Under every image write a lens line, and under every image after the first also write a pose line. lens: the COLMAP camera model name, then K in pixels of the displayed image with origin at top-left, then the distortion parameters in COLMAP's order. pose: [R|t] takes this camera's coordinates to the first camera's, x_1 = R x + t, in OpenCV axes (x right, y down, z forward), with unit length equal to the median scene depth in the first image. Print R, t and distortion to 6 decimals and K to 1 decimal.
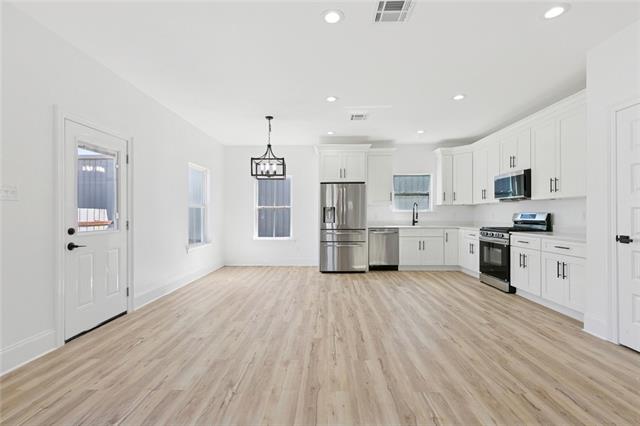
lens RADIAL K [[287.6, 0, 320.9], [0, 287.6, 217.4], [0, 0, 1]] dist [0.001810, 0.000913]
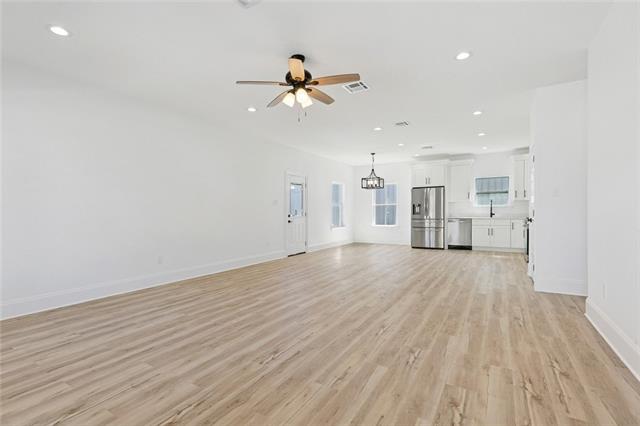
lens RADIAL K [[287.6, 0, 319.8], [0, 287.6, 213.5], [0, 0, 1]] dist [0.001810, 0.000913]
pose [[0.867288, -0.002013, -0.497803, 0.501967], [0.001857, 0.999998, -0.000809, 0.019121], [0.497804, -0.000223, 0.867290, -0.826251]]
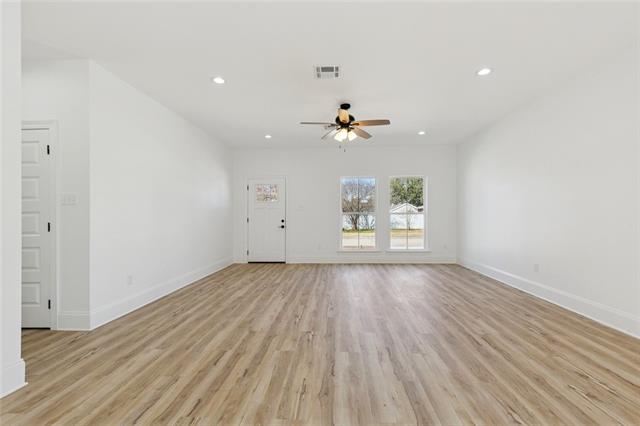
lens RADIAL K [[287.6, 0, 320.7], [0, 287.6, 213.8], [0, 0, 1]] dist [0.001810, 0.000913]
pose [[-0.999458, 0.013364, 0.030073, 0.116707], [0.013569, 0.999886, 0.006636, -0.008612], [-0.029981, 0.007040, -0.999526, 0.888363]]
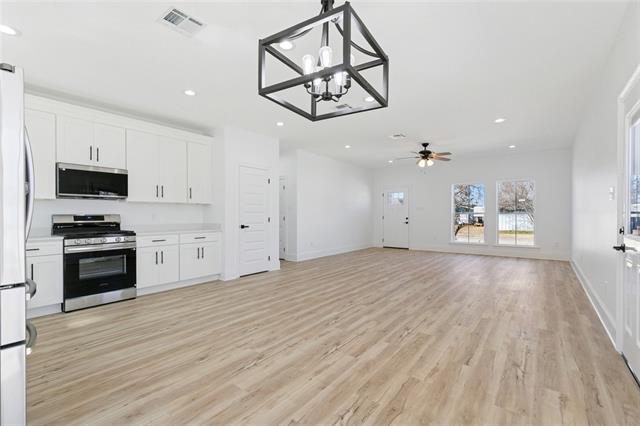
lens RADIAL K [[287.6, 0, 324.6], [0, 287.6, 215.1], [0, 0, 1]] dist [0.001810, 0.000913]
pose [[-0.814696, 0.007592, 0.579838, -0.444355], [0.013298, 0.999896, 0.005592, -0.008655], [-0.579736, 0.012266, -0.814712, 1.522348]]
